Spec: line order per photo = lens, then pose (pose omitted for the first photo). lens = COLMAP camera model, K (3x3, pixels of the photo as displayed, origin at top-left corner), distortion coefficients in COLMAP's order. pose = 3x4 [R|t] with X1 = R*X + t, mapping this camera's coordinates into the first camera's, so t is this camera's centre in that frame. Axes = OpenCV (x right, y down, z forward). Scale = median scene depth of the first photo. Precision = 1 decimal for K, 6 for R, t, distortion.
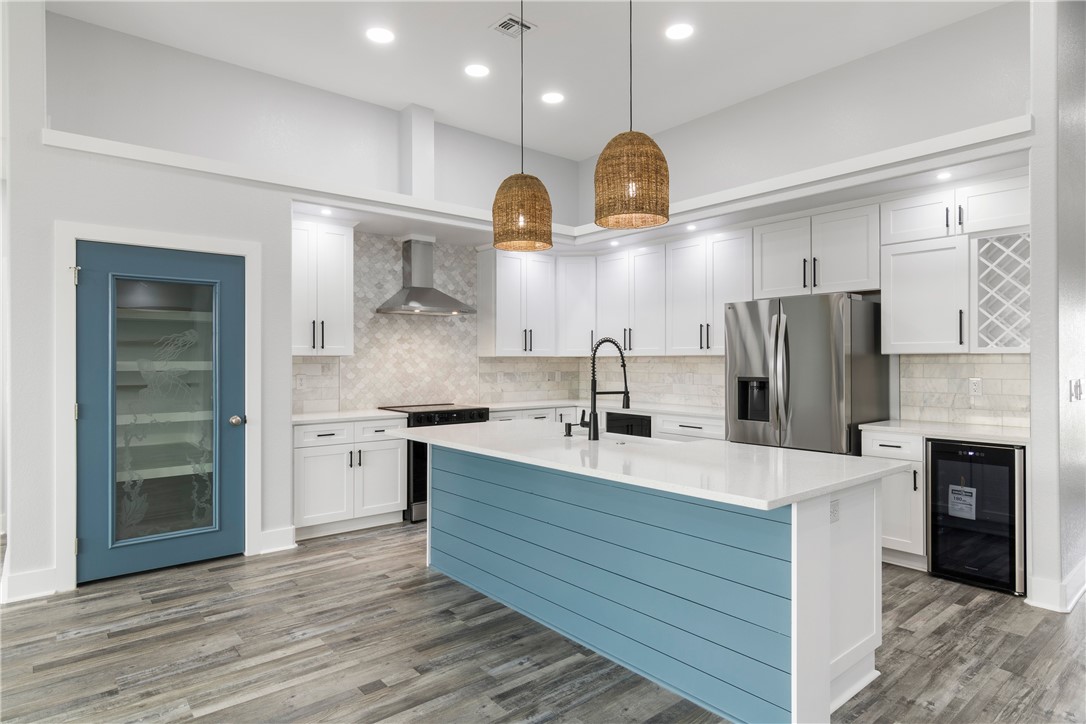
lens RADIAL K [[609.5, 0, 543.3], [0, 609.5, 360.1], [0, 0, 1]] dist [-0.006752, 0.003931]
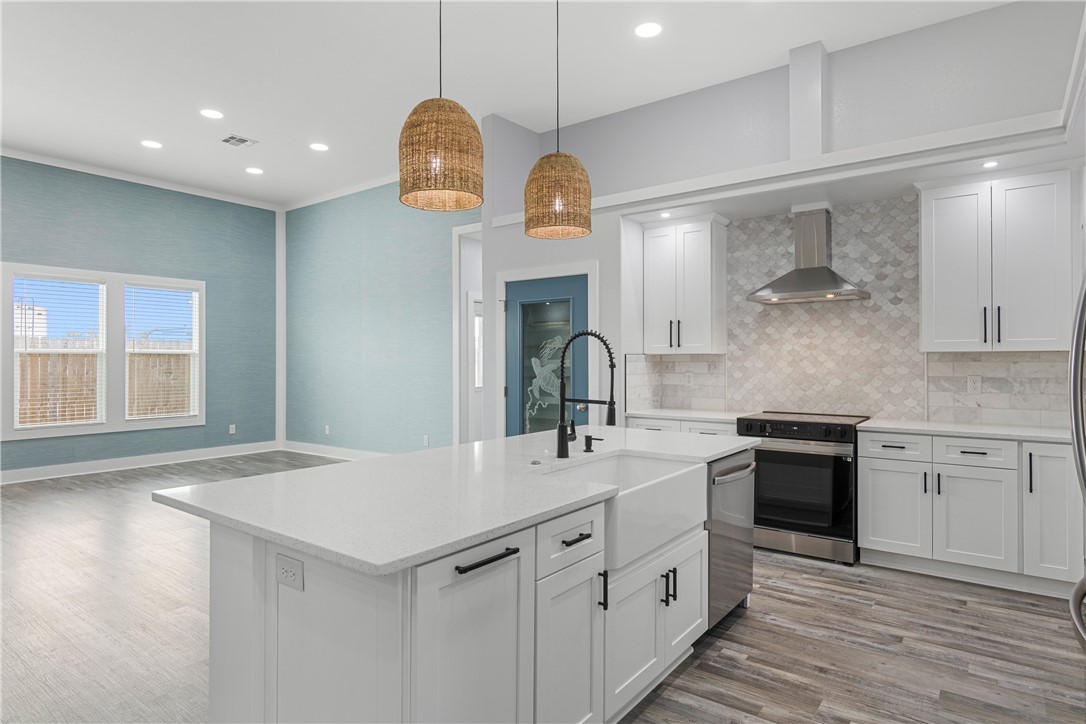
lens RADIAL K [[609.5, 0, 547.2], [0, 609.5, 358.6], [0, 0, 1]] dist [-0.006752, 0.003931]
pose [[0.233627, -0.001767, -0.972325, 0.628924], [0.002610, 0.999996, -0.001191, 0.001088], [0.972323, -0.002259, 0.233631, 0.589311]]
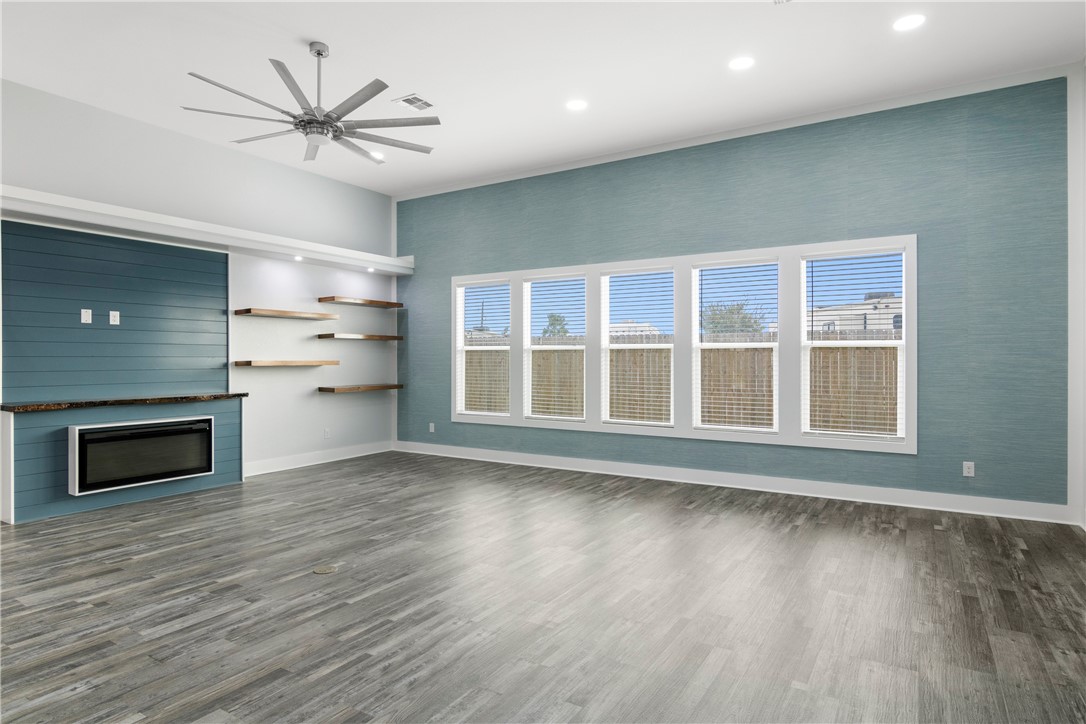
lens RADIAL K [[609.5, 0, 543.9], [0, 609.5, 355.3], [0, 0, 1]] dist [-0.006752, 0.003931]
pose [[-0.947602, 0.003634, -0.319433, -0.333183], [0.005351, 0.999976, -0.004499, 0.002431], [0.319409, -0.005973, -0.947598, 0.914101]]
